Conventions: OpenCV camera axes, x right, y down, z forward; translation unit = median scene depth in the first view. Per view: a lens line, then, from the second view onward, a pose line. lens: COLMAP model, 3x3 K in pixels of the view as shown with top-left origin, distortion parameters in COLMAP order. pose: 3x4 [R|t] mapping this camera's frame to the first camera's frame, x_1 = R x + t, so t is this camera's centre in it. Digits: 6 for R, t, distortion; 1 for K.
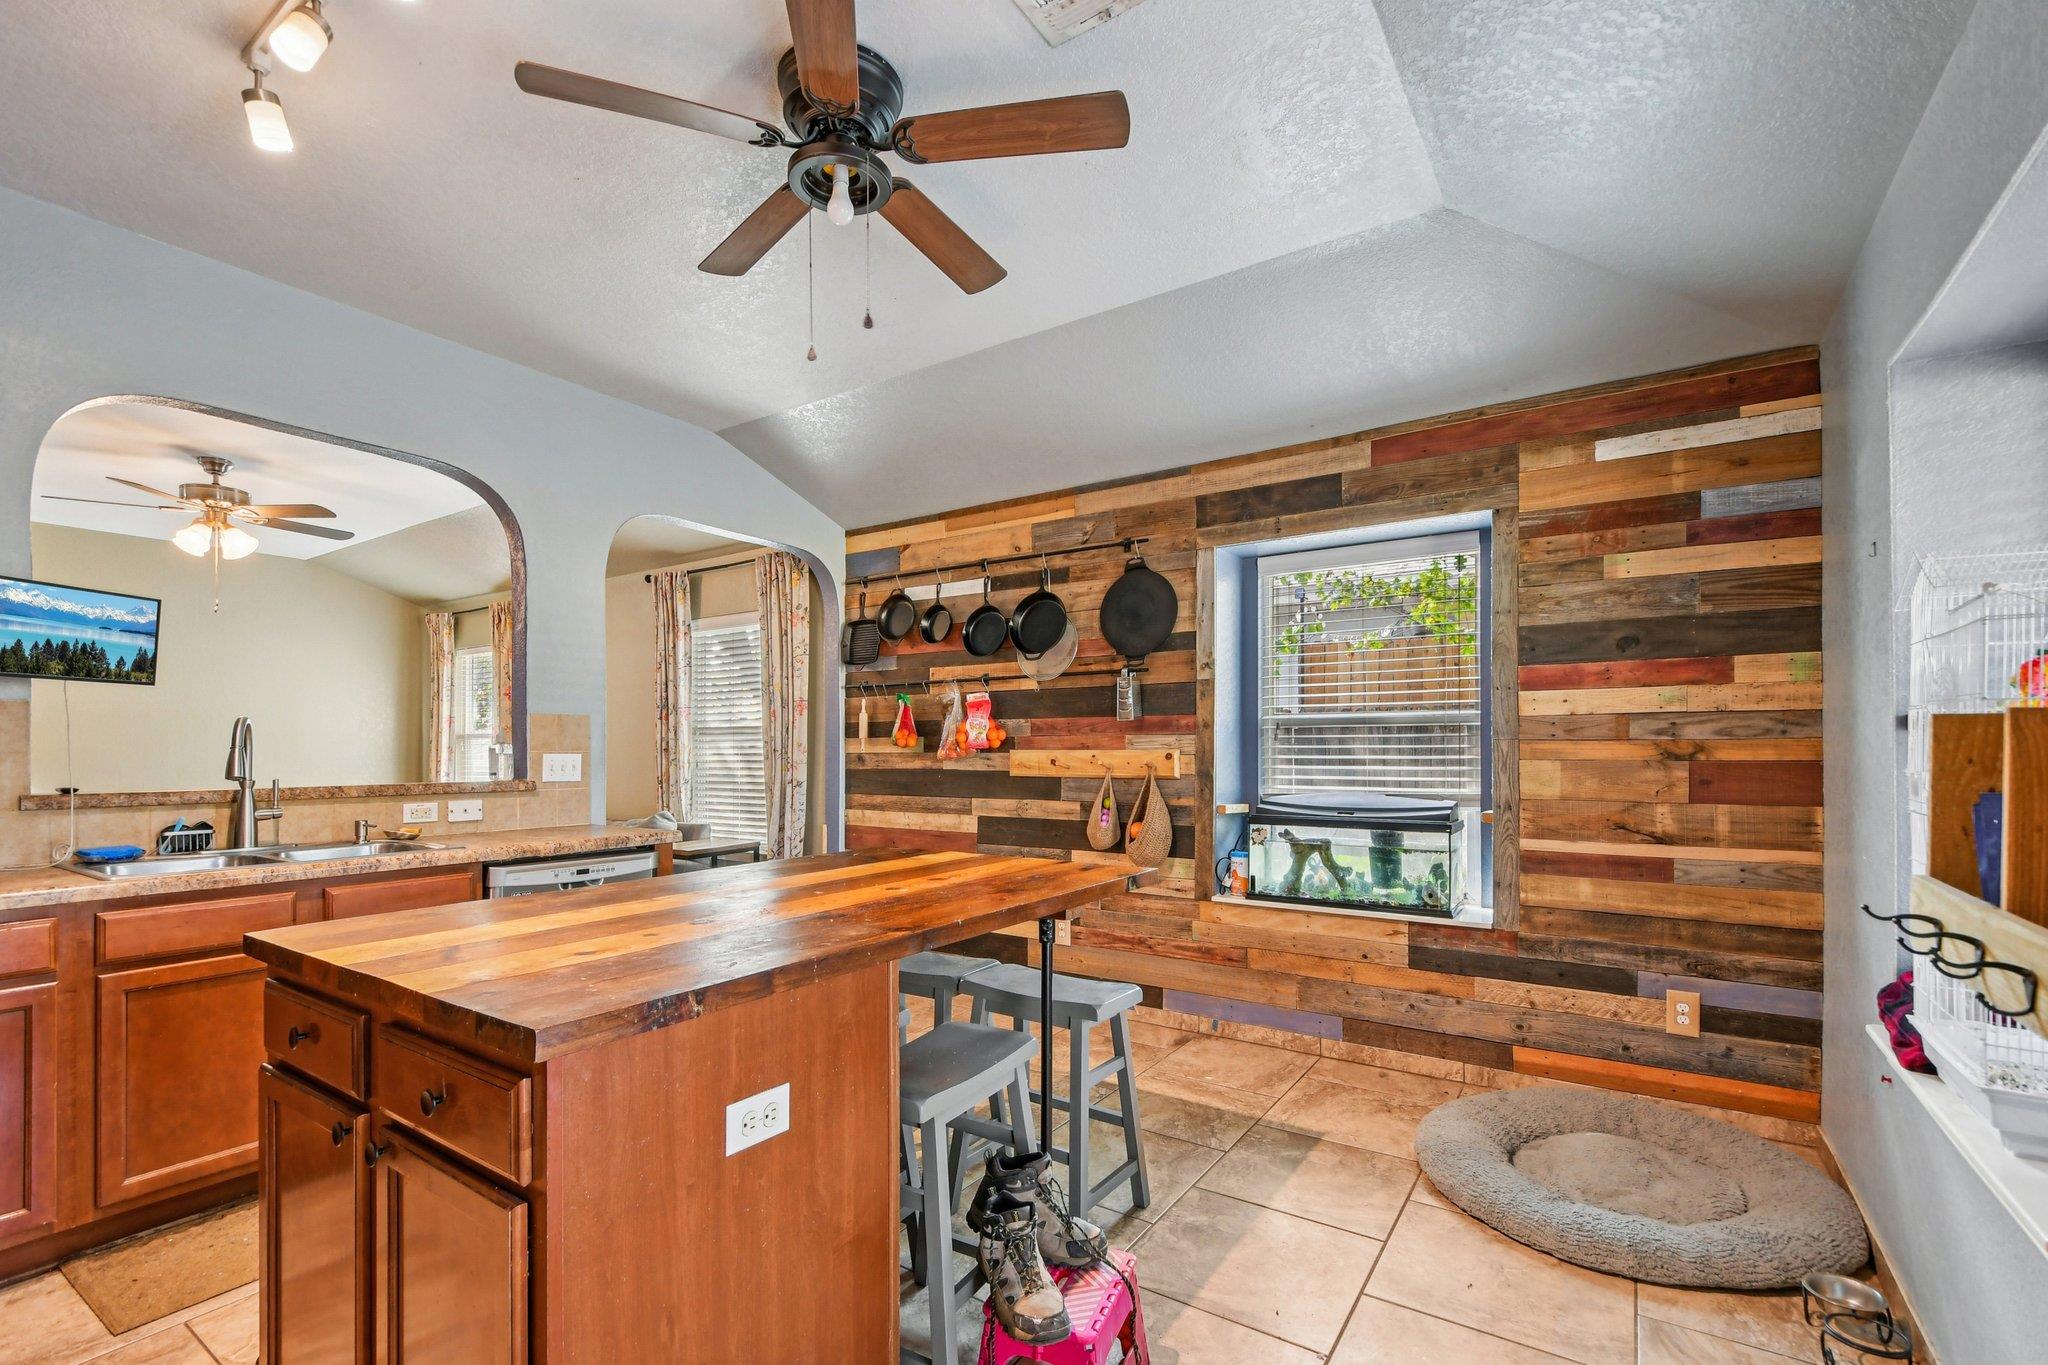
lens RADIAL K [[905.5, 0, 1012.7], [0, 905.5, 741.9], [0, 0, 1]] dist [0.005665, -0.005649]
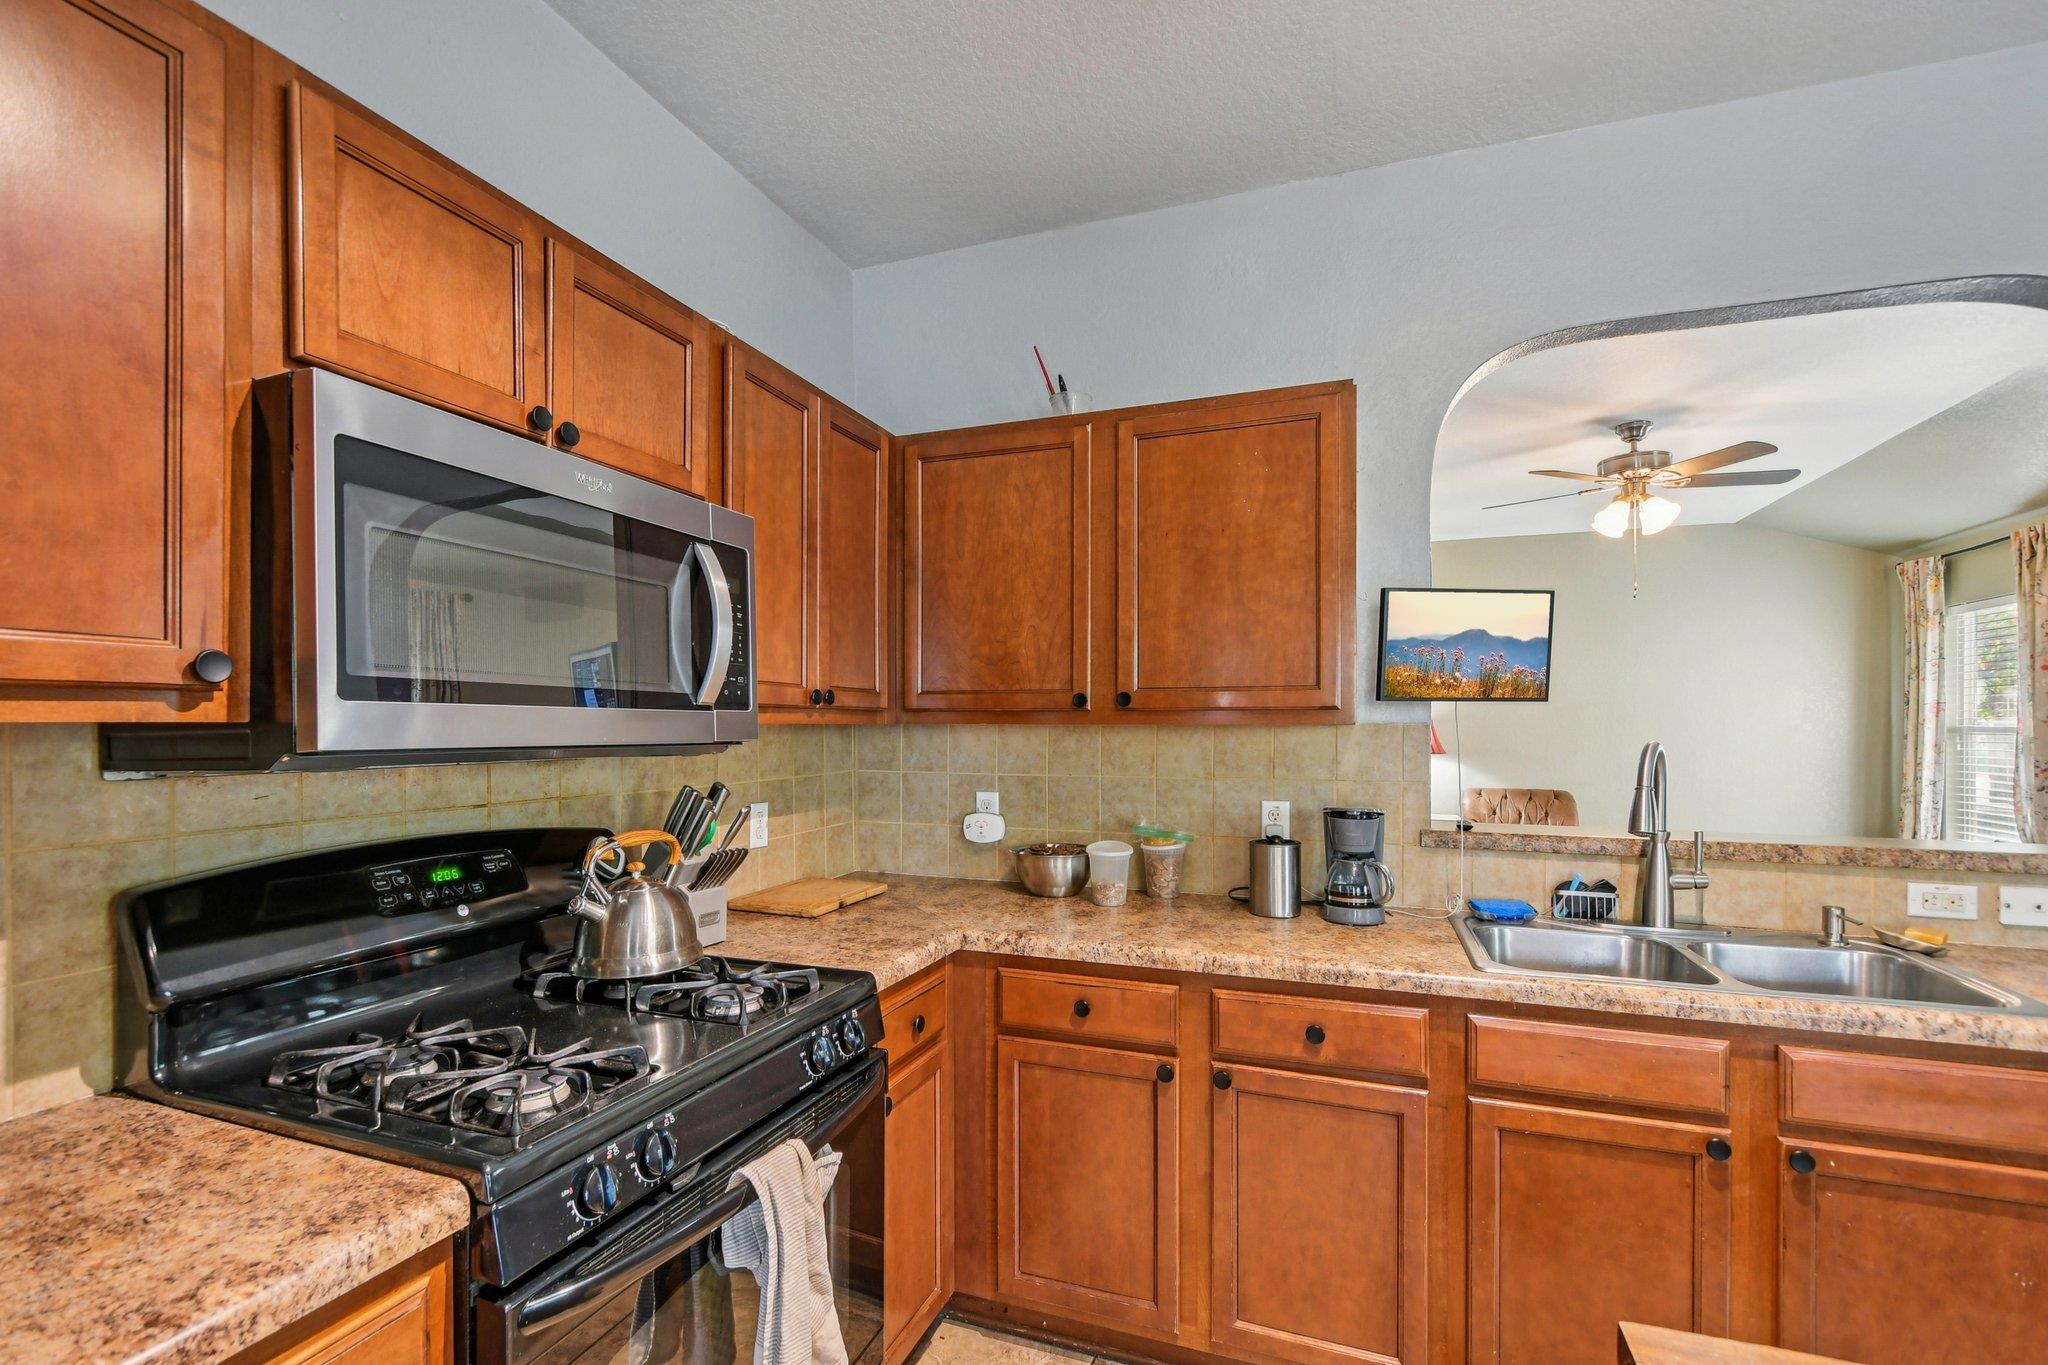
lens RADIAL K [[905.5, 0, 1016.9], [0, 905.5, 728.5], [0, 0, 1]] dist [0.005665, -0.005649]
pose [[0.239617, 0.007444, -0.970839, -0.180813], [0.004996, 0.999948, 0.008900, -0.029705], [0.970855, -0.006983, 0.239568, 0.223651]]
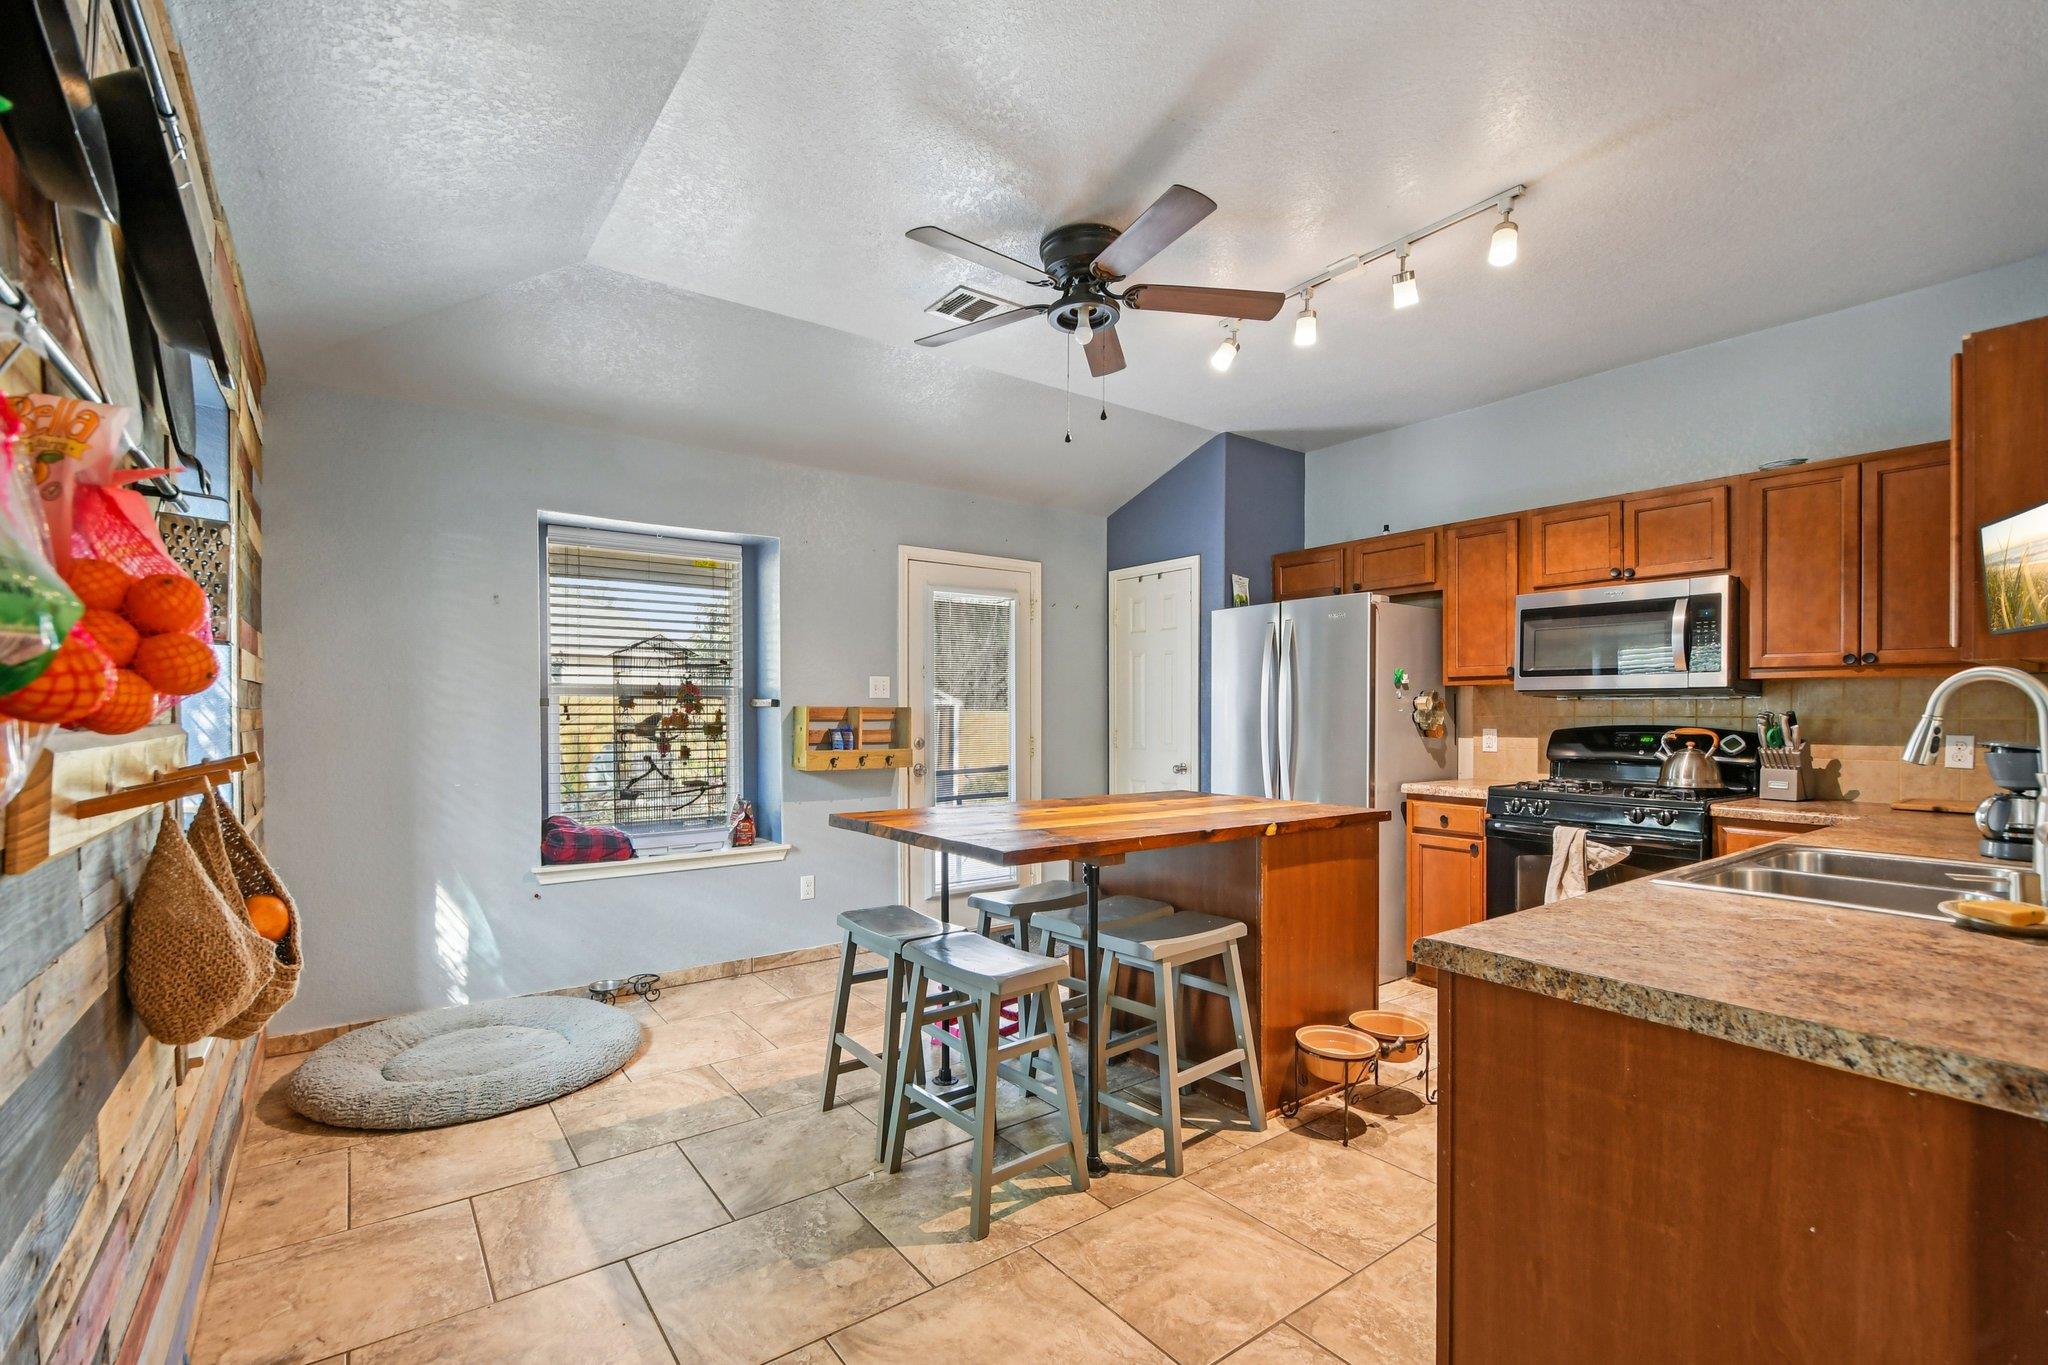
lens RADIAL K [[905.5, 0, 1010.4], [0, 905.5, 712.0], [0, 0, 1]] dist [0.005665, -0.005649]
pose [[-0.944367, 0.002499, 0.328884, -0.260331], [0.000614, 0.999983, -0.005836, 0.004235], [-0.328893, -0.005309, -0.944352, 1.137507]]
